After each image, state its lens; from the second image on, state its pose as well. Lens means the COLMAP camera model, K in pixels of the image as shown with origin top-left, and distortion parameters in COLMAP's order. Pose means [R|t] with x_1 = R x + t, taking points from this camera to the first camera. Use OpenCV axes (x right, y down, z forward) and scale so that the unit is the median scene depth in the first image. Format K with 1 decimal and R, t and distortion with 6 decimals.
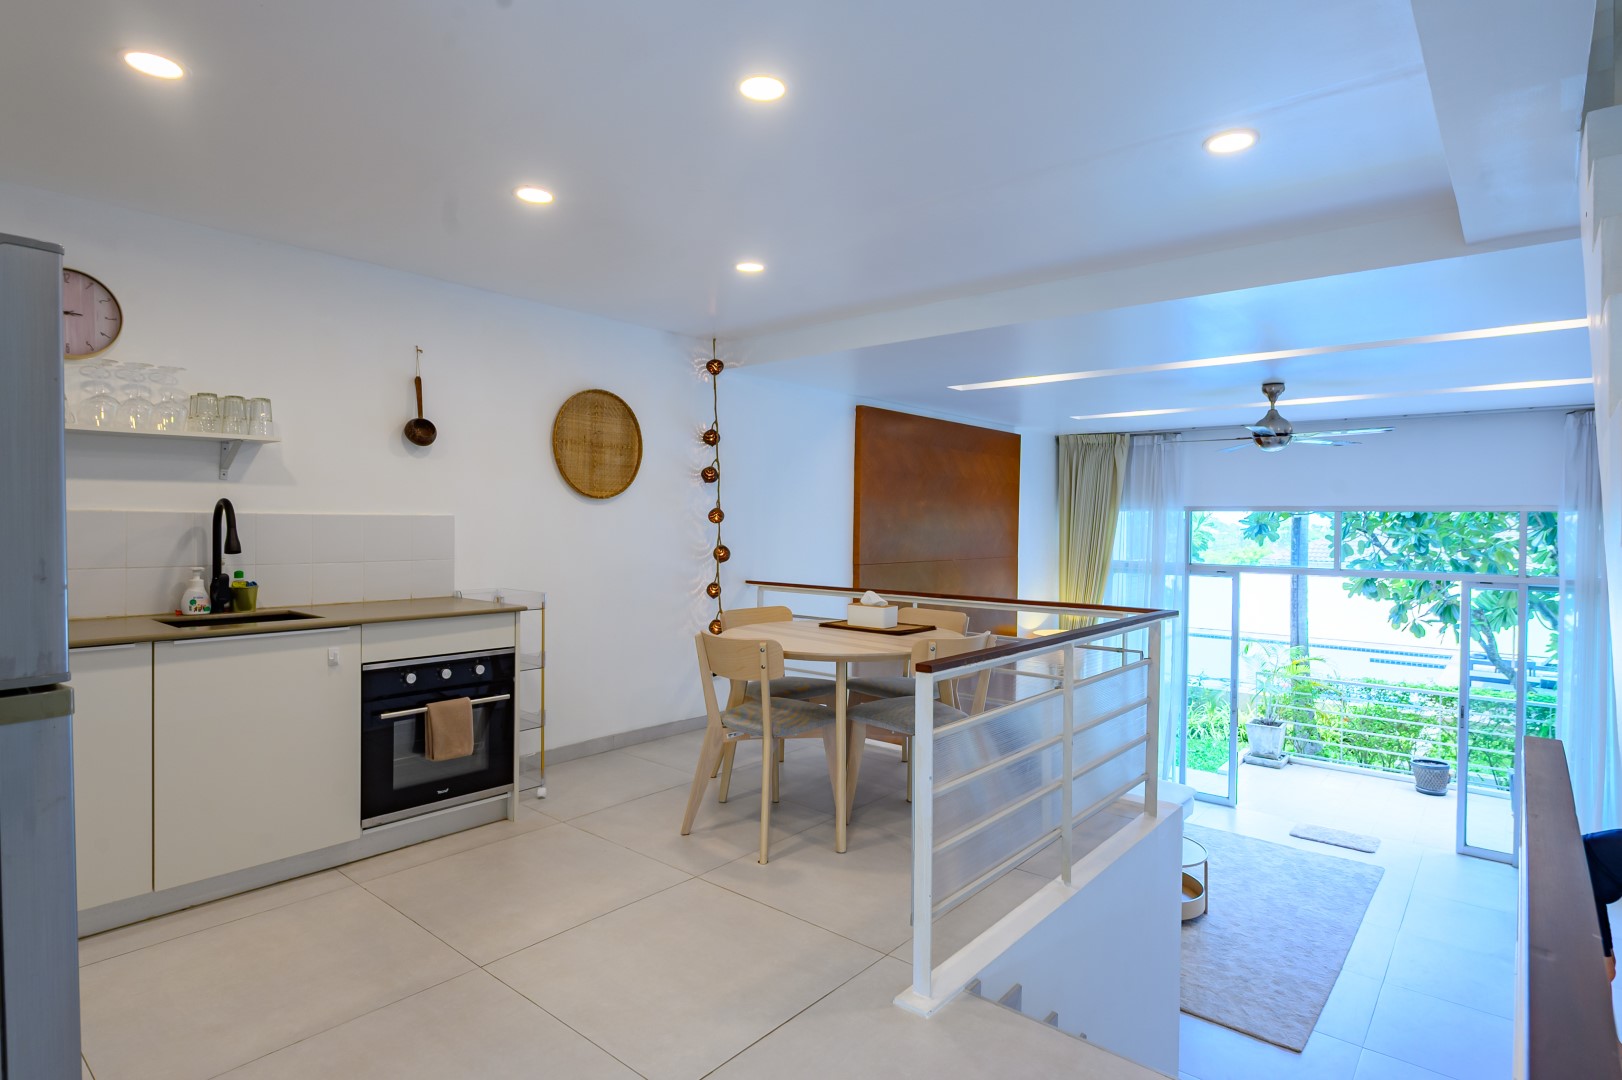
lens RADIAL K [[849.7, 0, 811.0], [0, 849.7, 540.0], [0, 0, 1]] dist [0.000162, 0.000082]
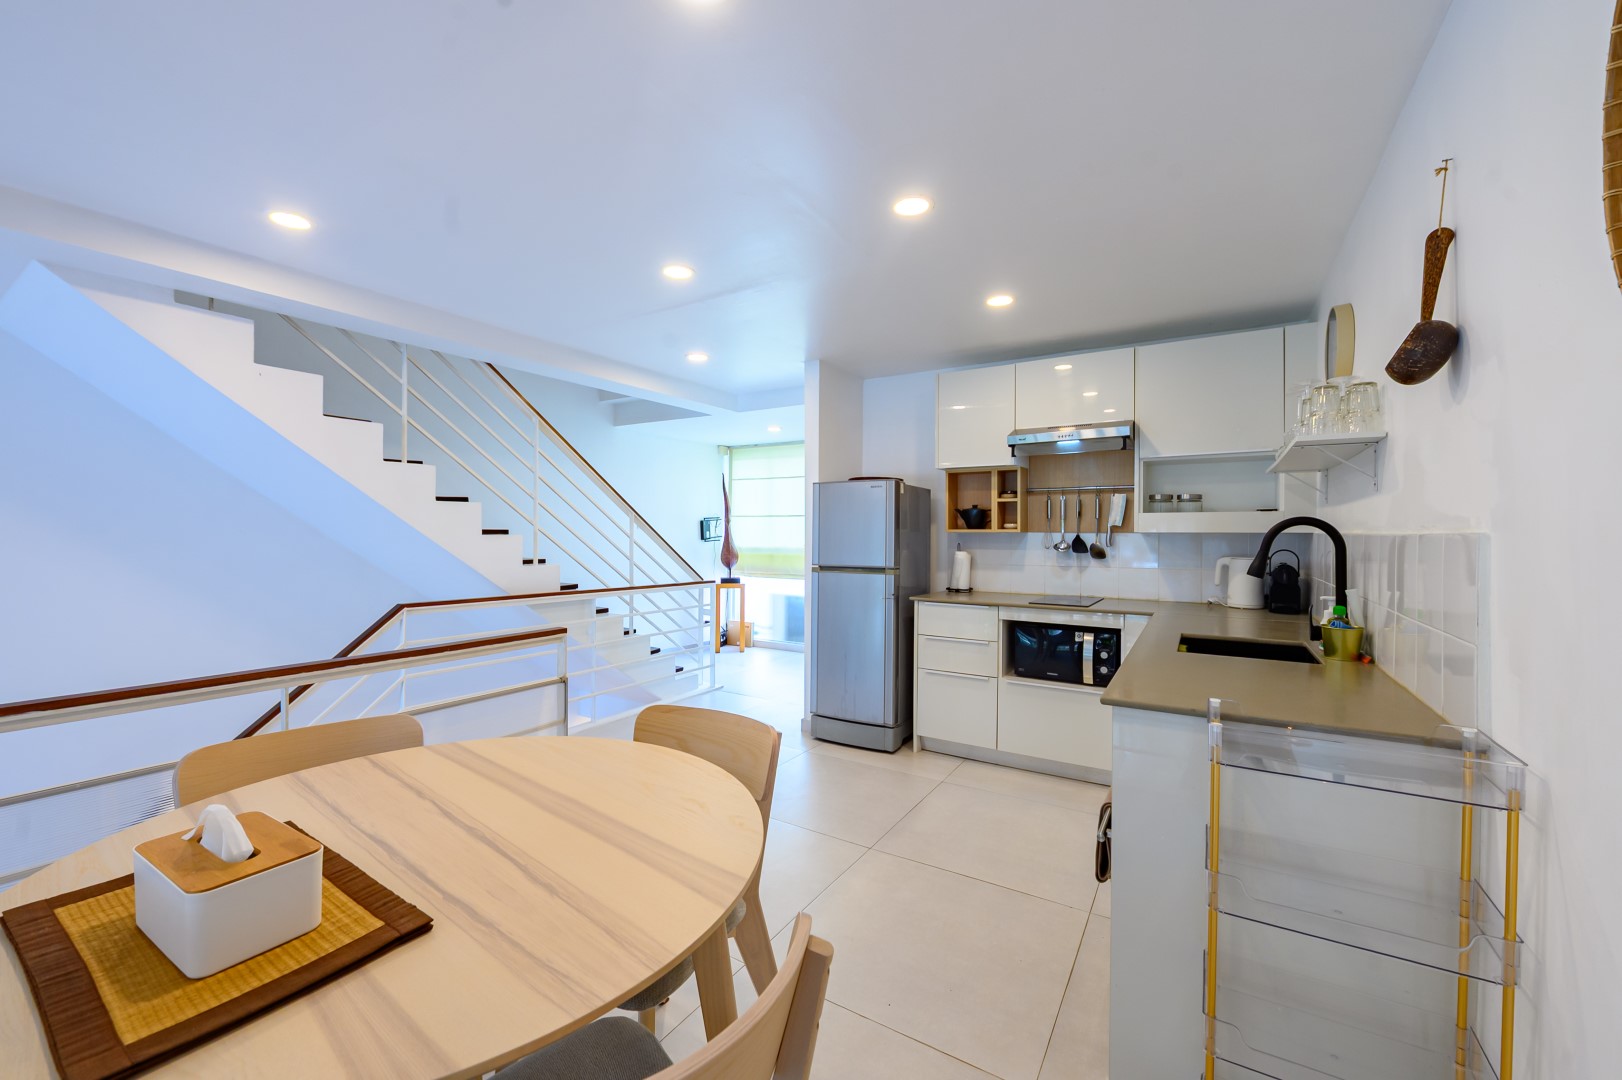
lens RADIAL K [[648.6, 0, 811.0], [0, 648.6, 540.0], [0, 0, 1]] dist [-0.022853, -0.000087]
pose [[-0.988886, -0.014528, -0.147962, -0.085342], [-0.018795, 0.999446, 0.027482, -0.031565], [0.147481, 0.029958, -0.988611, 1.485557]]
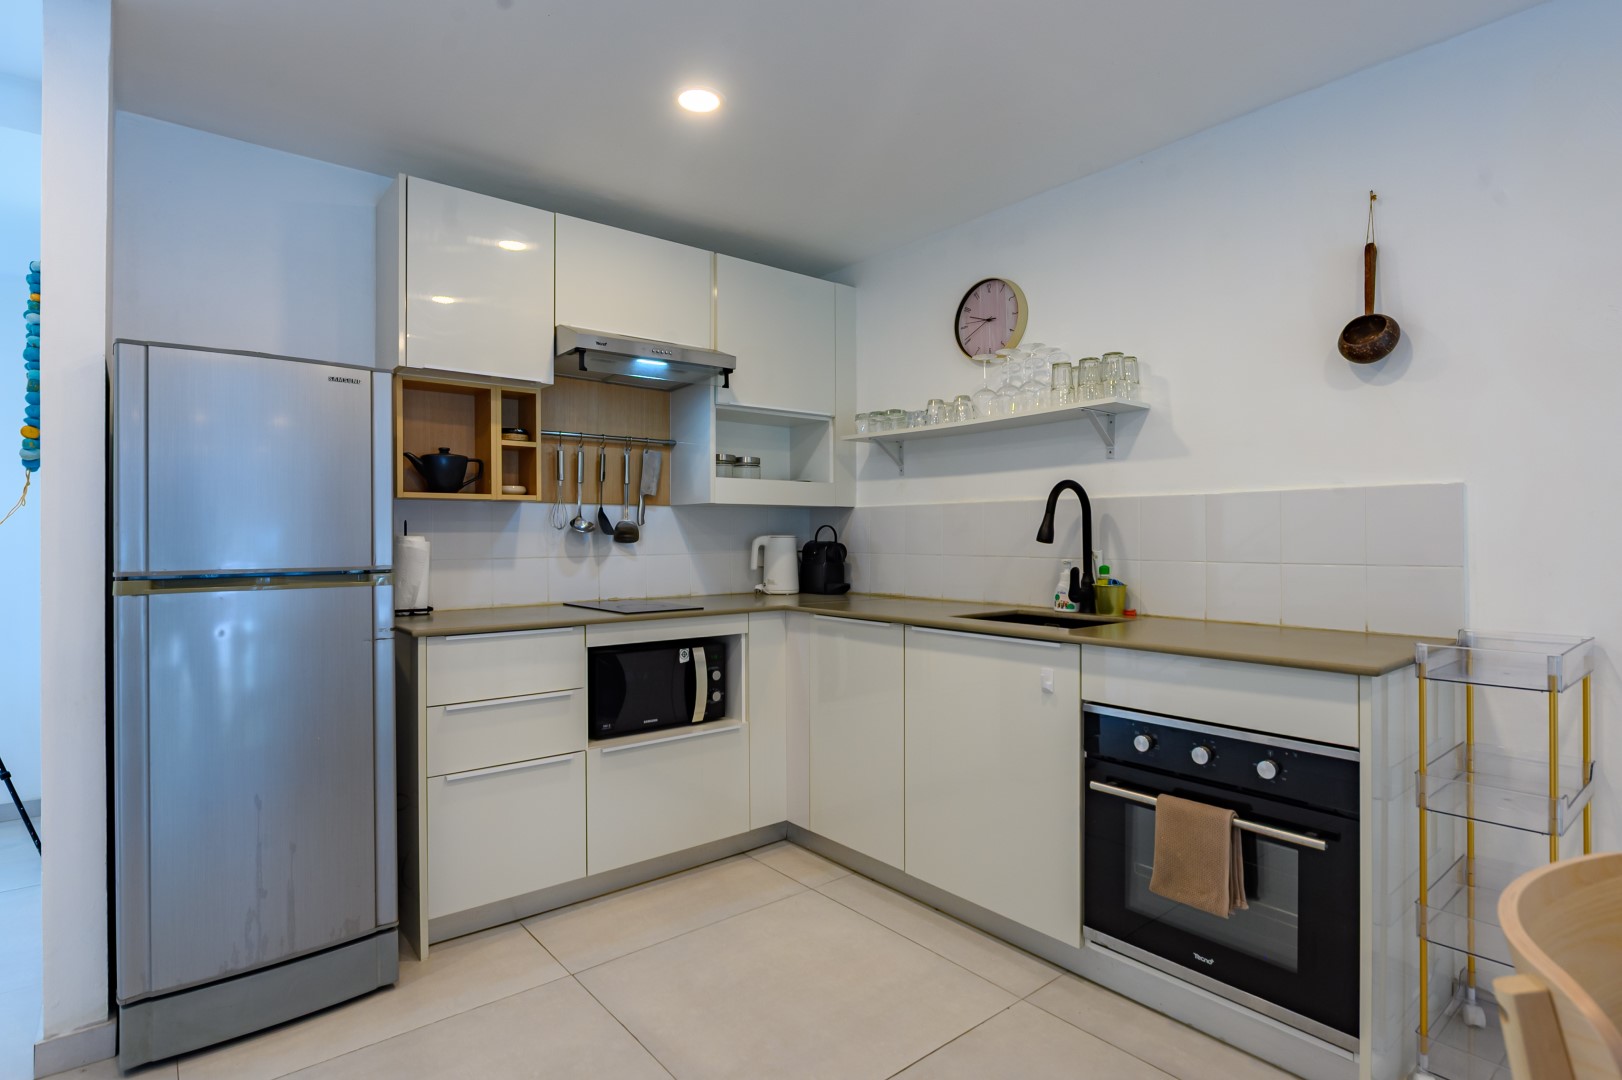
lens RADIAL K [[811.1, 0, 811.0], [0, 811.1, 540.0], [0, 0, 1]] dist [-0.000241, -0.000167]
pose [[-0.183582, -0.005070, -0.982991, 0.160398], [-0.017733, 0.999841, -0.001845, 0.017184], [0.982844, 0.017093, -0.183643, 0.841606]]
